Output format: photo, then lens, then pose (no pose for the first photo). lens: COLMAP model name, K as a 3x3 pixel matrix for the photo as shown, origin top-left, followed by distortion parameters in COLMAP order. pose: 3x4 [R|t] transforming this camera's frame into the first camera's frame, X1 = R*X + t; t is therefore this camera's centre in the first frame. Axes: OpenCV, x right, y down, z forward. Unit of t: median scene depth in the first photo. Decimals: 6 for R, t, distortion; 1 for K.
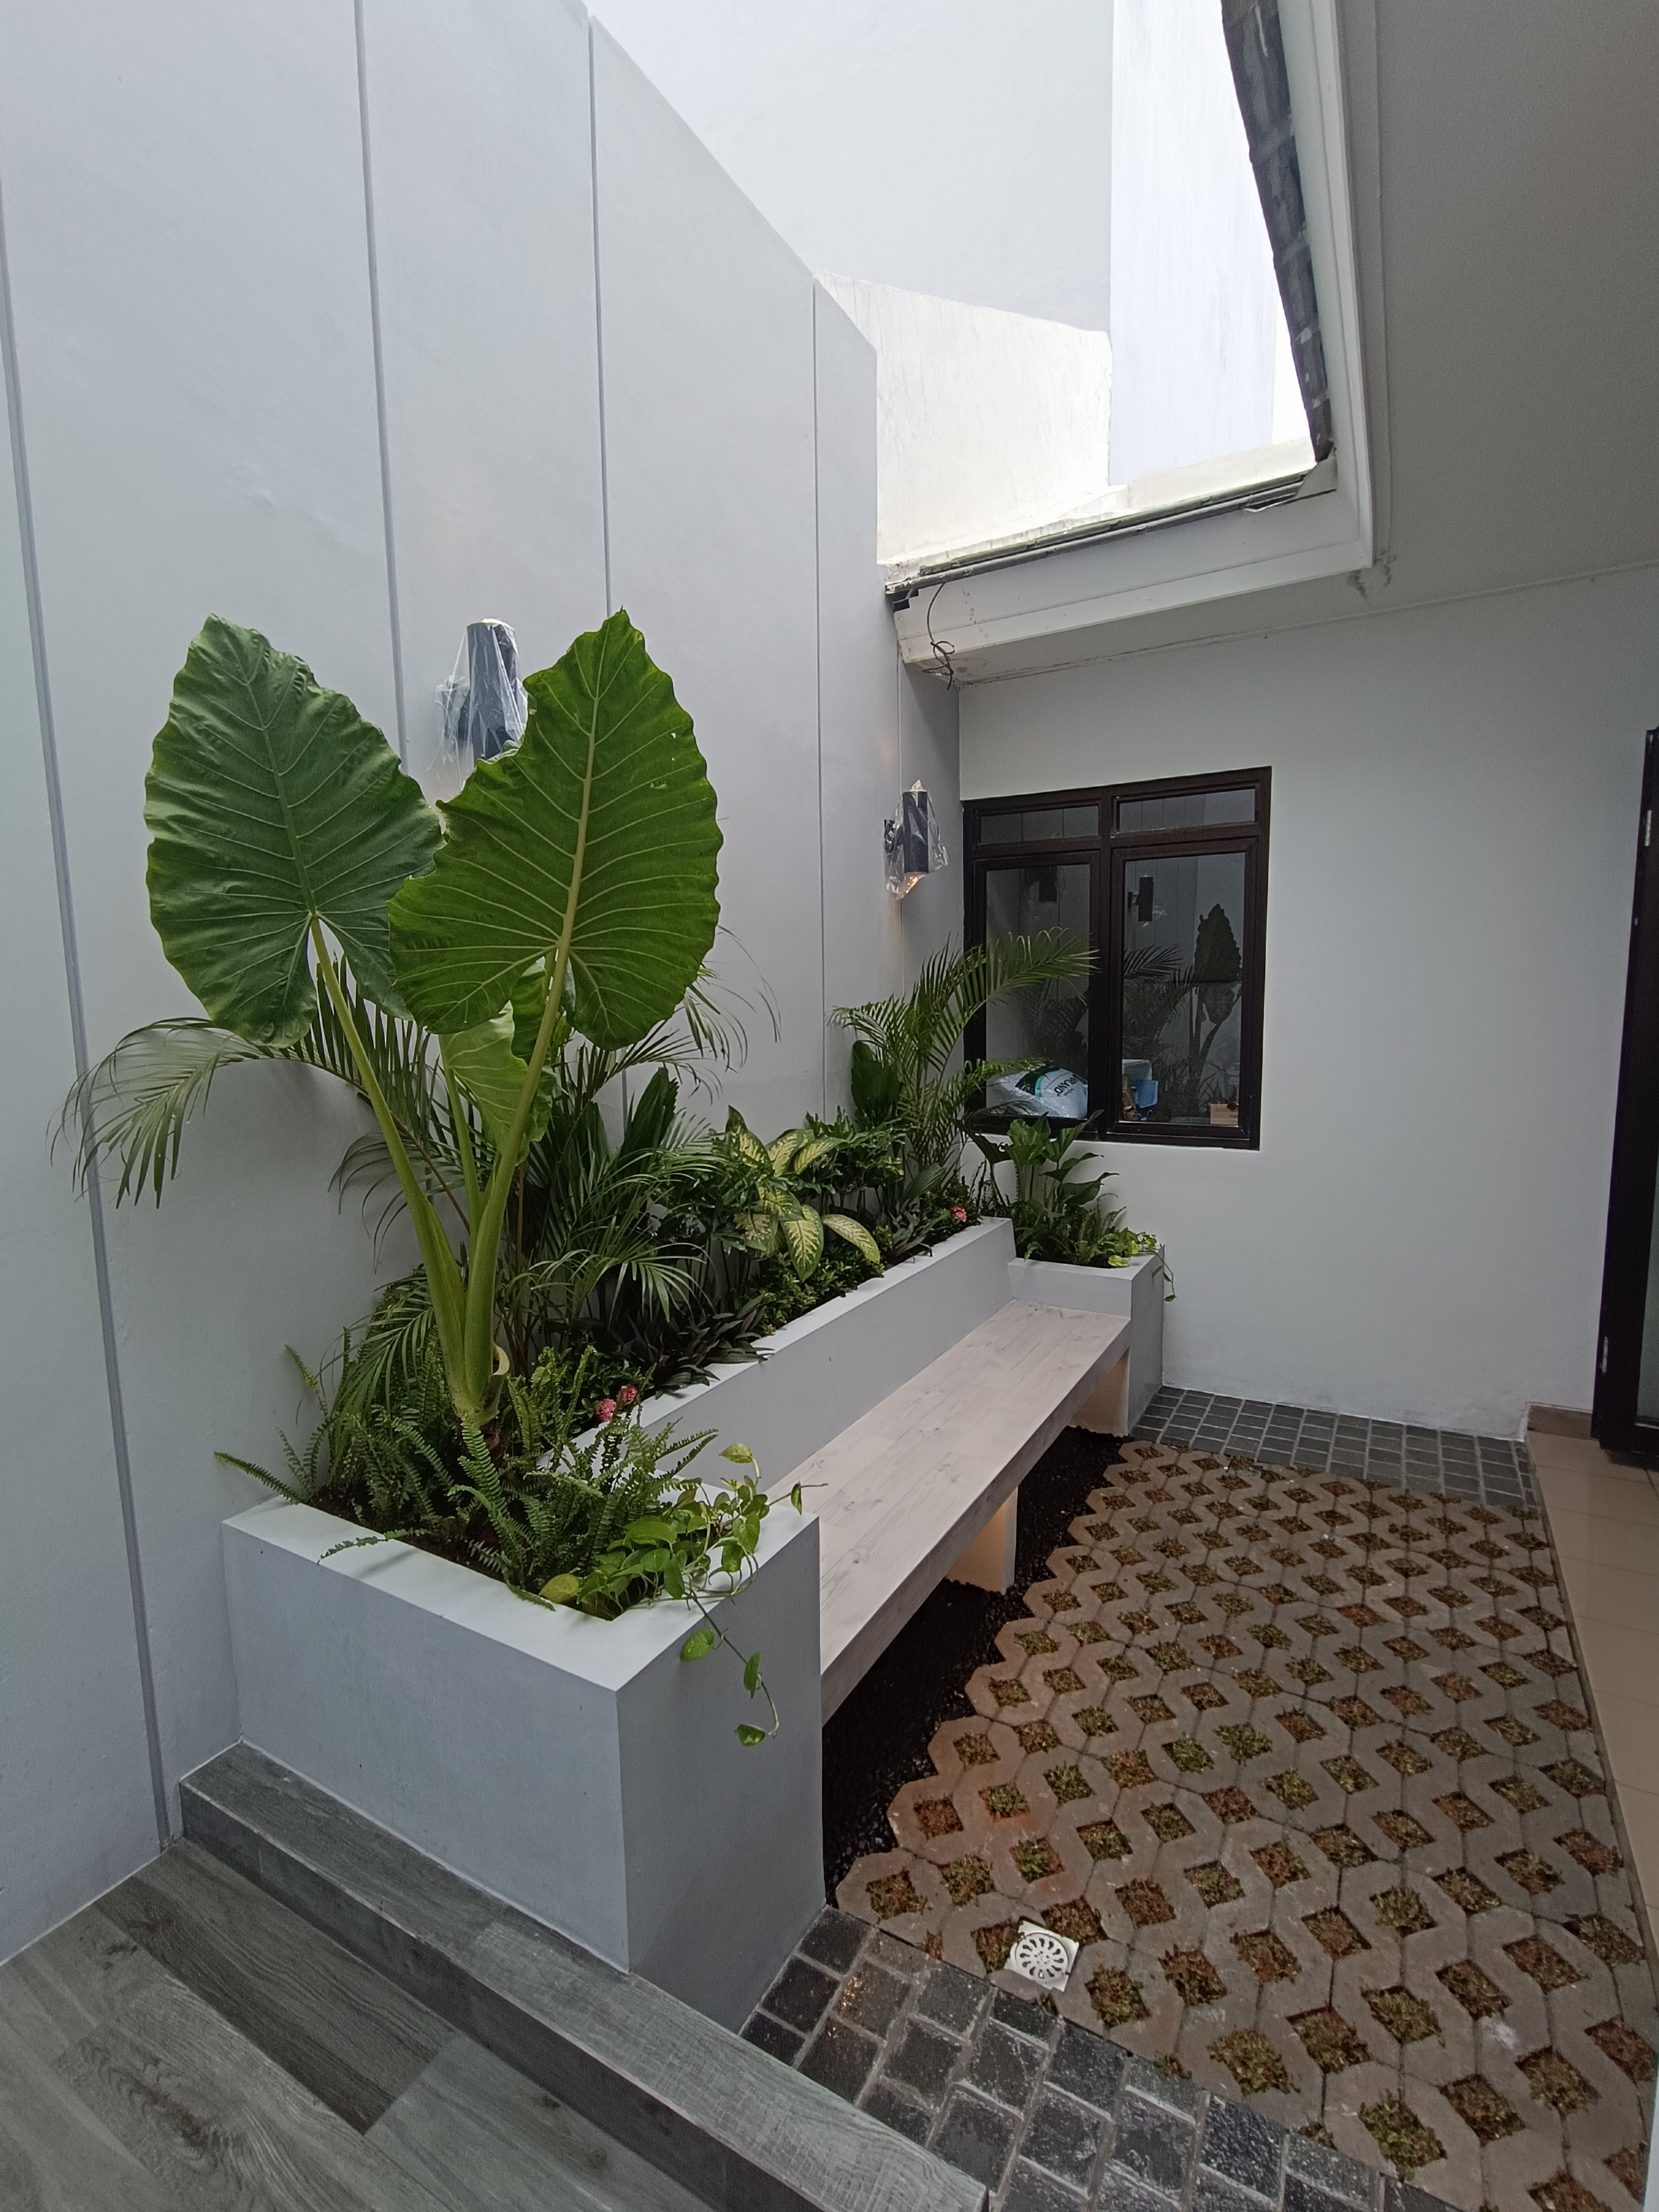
lens RADIAL K [[999.9, 0, 836.7], [0, 999.9, 1113.8], [0, 0, 1]] dist [-0.012252, 0.011151]
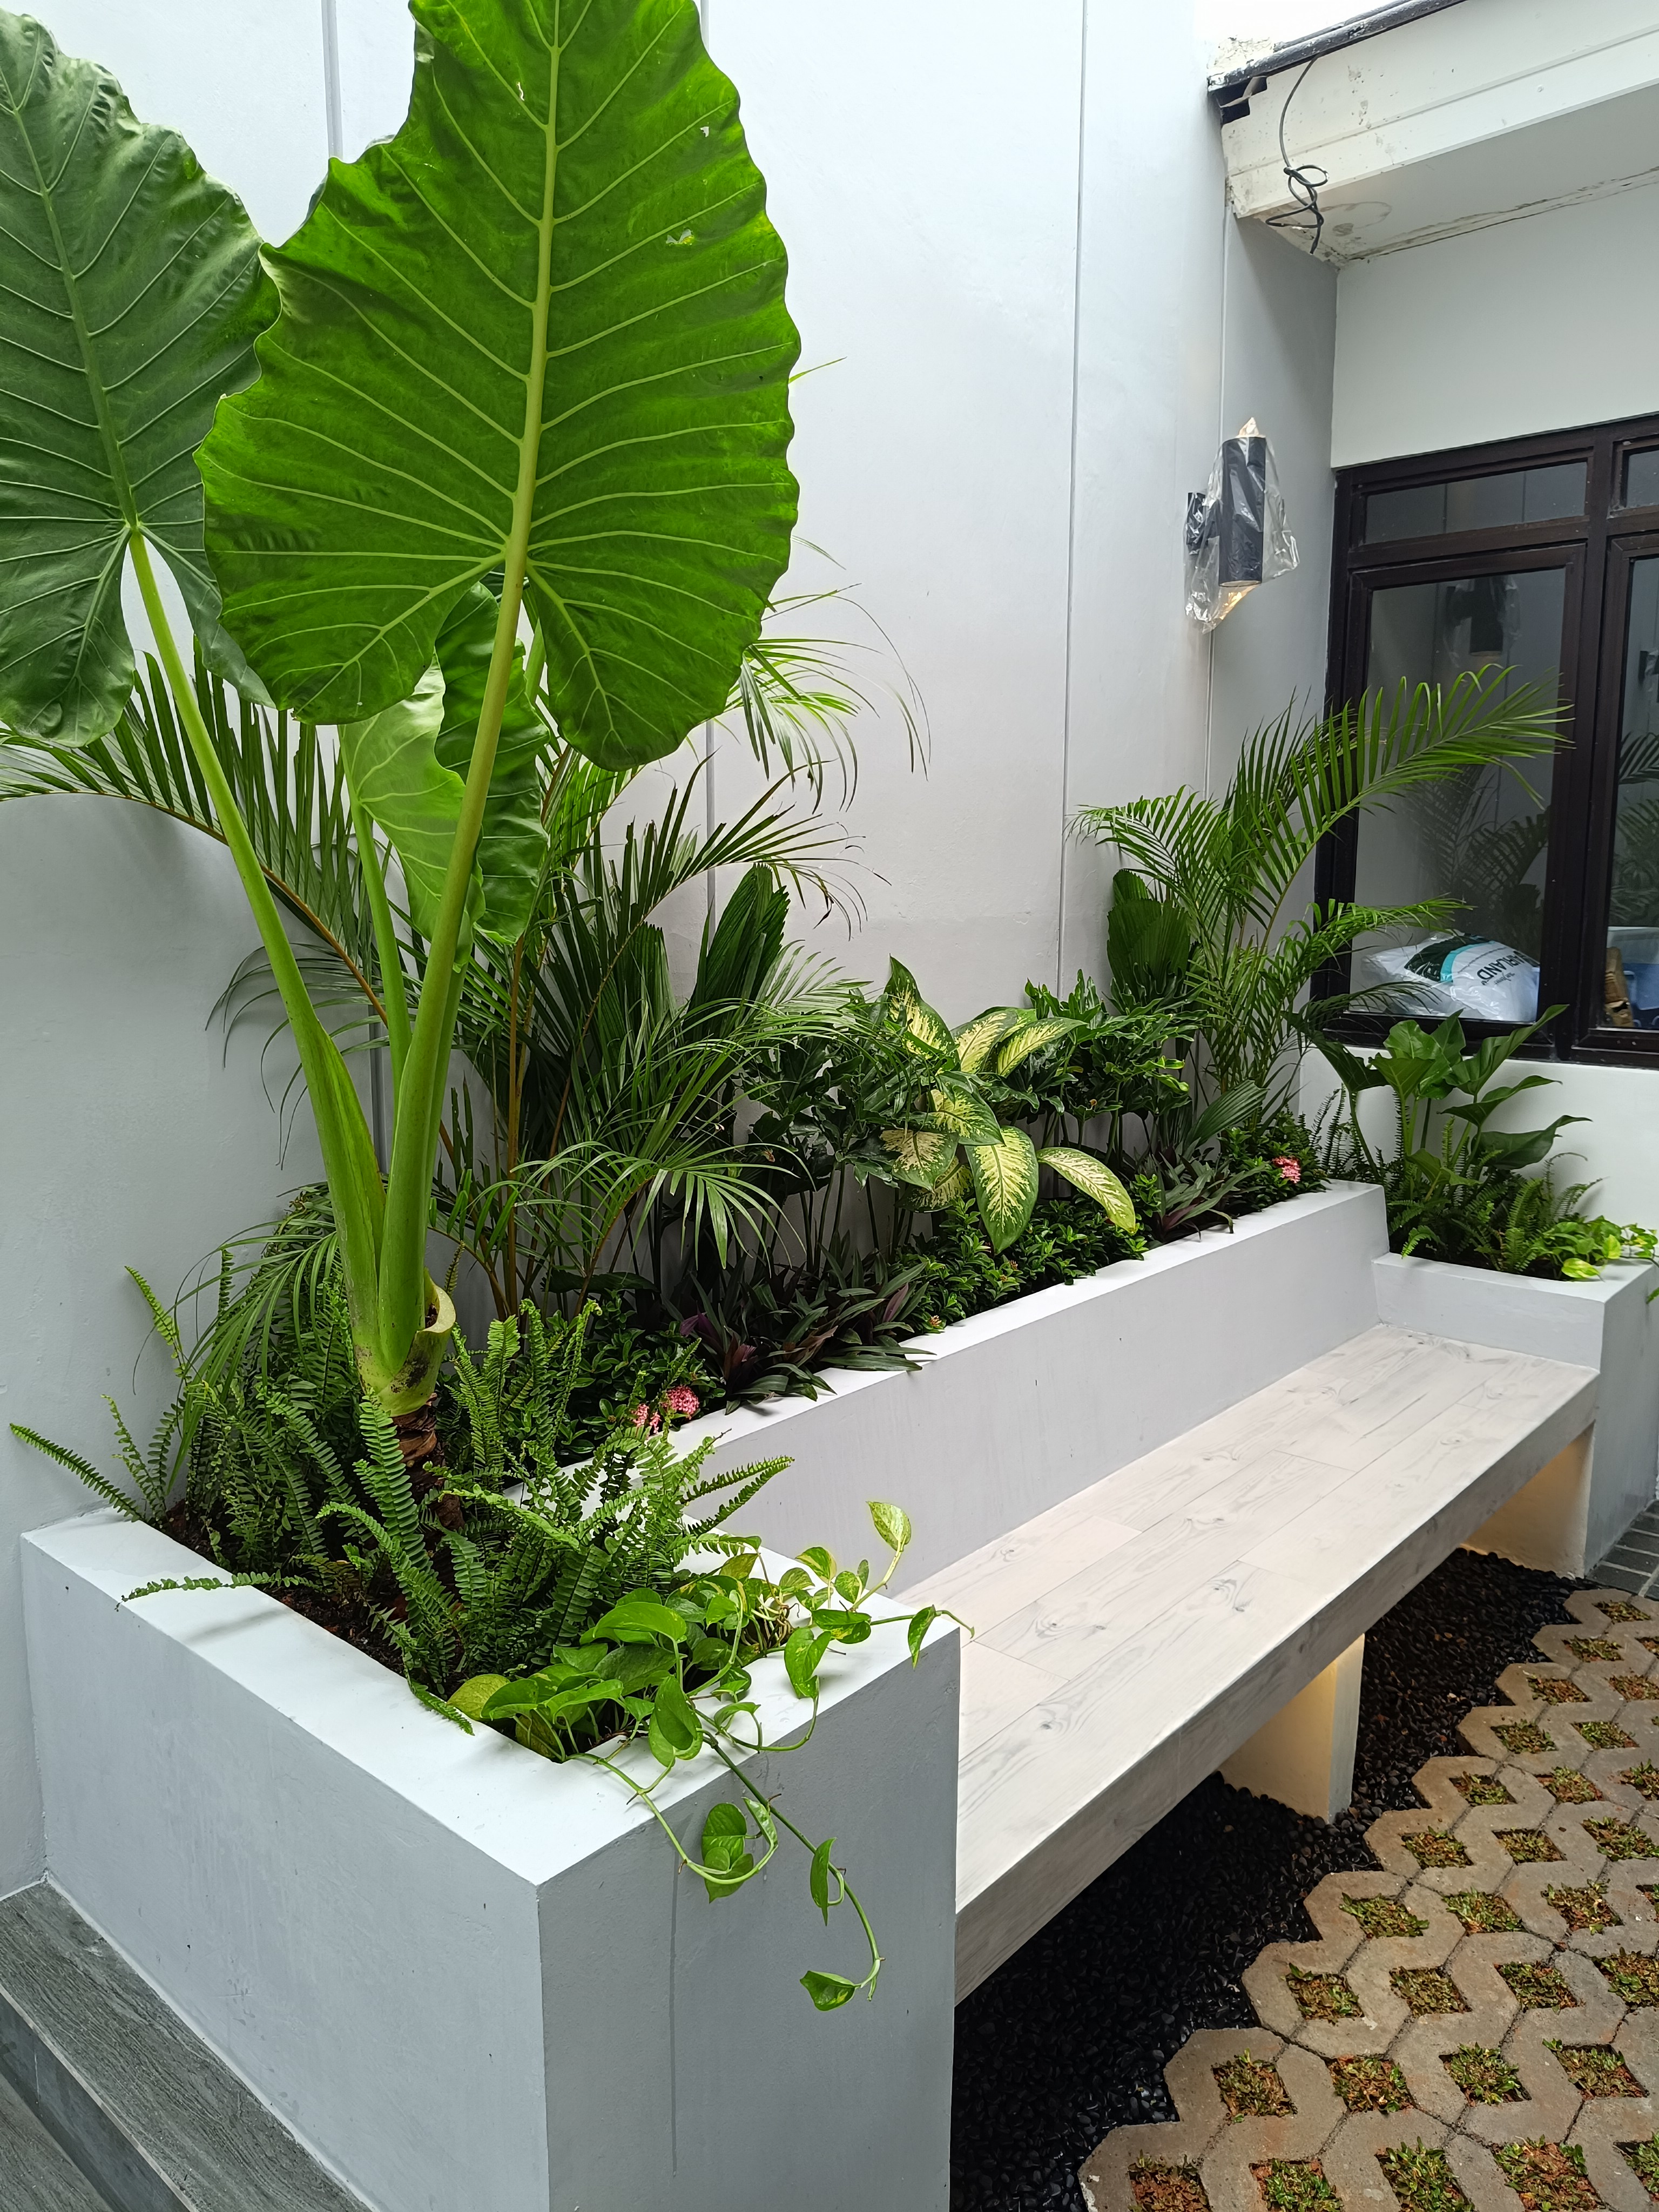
lens RADIAL K [[1514.3, 0, 823.3], [0, 1514.3, 1089.1], [0, 0, 1]] dist [0.046996, -0.052038]
pose [[0.979482, 0.042699, -0.196956, 0.045270], [-0.037779, 0.998875, 0.028672, 0.058784], [0.197958, -0.020643, 0.979993, 0.115021]]
